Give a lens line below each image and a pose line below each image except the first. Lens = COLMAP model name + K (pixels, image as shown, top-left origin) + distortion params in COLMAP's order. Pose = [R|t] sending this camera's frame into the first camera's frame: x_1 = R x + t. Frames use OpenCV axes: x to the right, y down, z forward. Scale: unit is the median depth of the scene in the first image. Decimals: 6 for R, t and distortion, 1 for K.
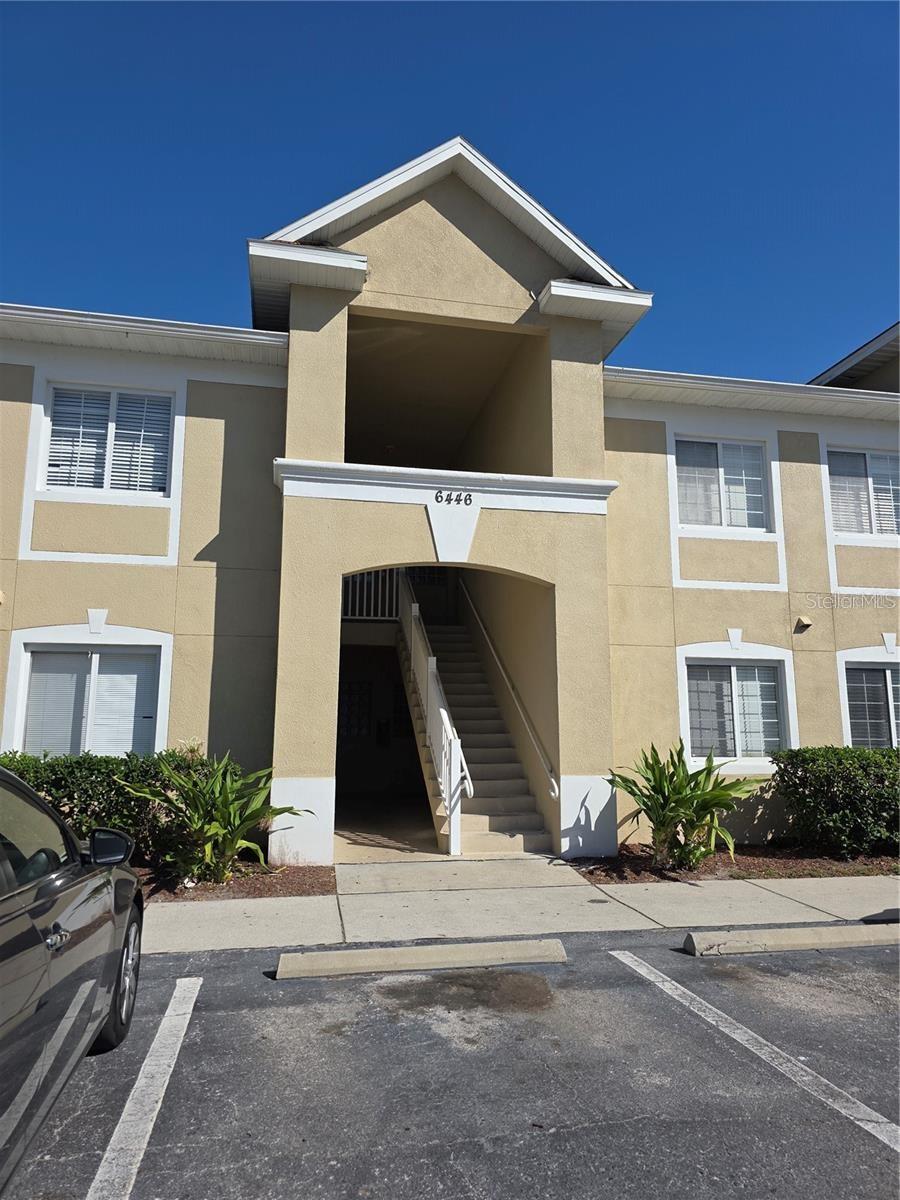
lens RADIAL K [[785.7, 0, 448.1], [0, 785.7, 619.1], [0, 0, 1]] dist [0.040550, -0.038608]
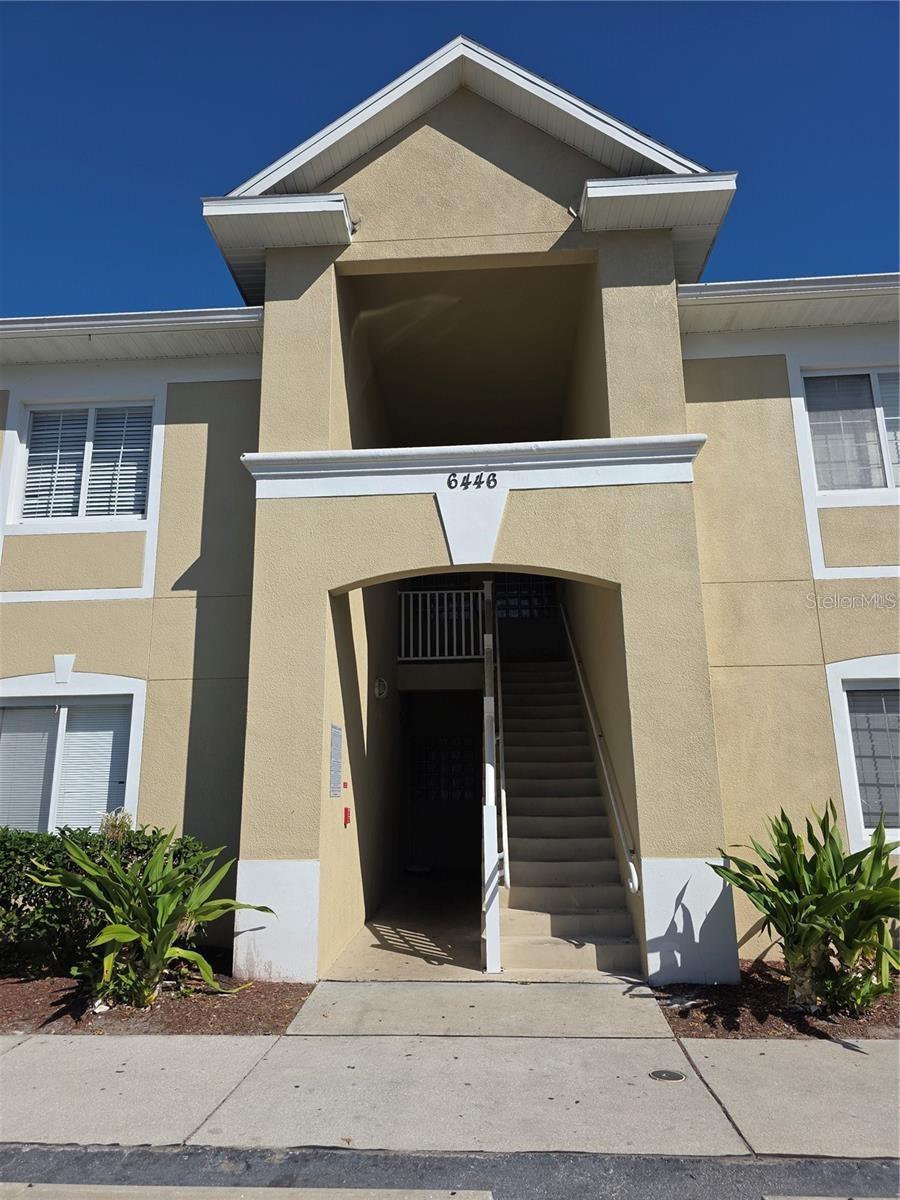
lens RADIAL K [[785.7, 0, 448.1], [0, 785.7, 619.1], [0, 0, 1]] dist [0.040550, -0.038608]
pose [[0.963918, -0.071147, -0.256514, 0.168884], [0.051411, 0.995235, -0.082850, 0.039527], [0.261187, 0.066673, 0.962983, 0.275989]]
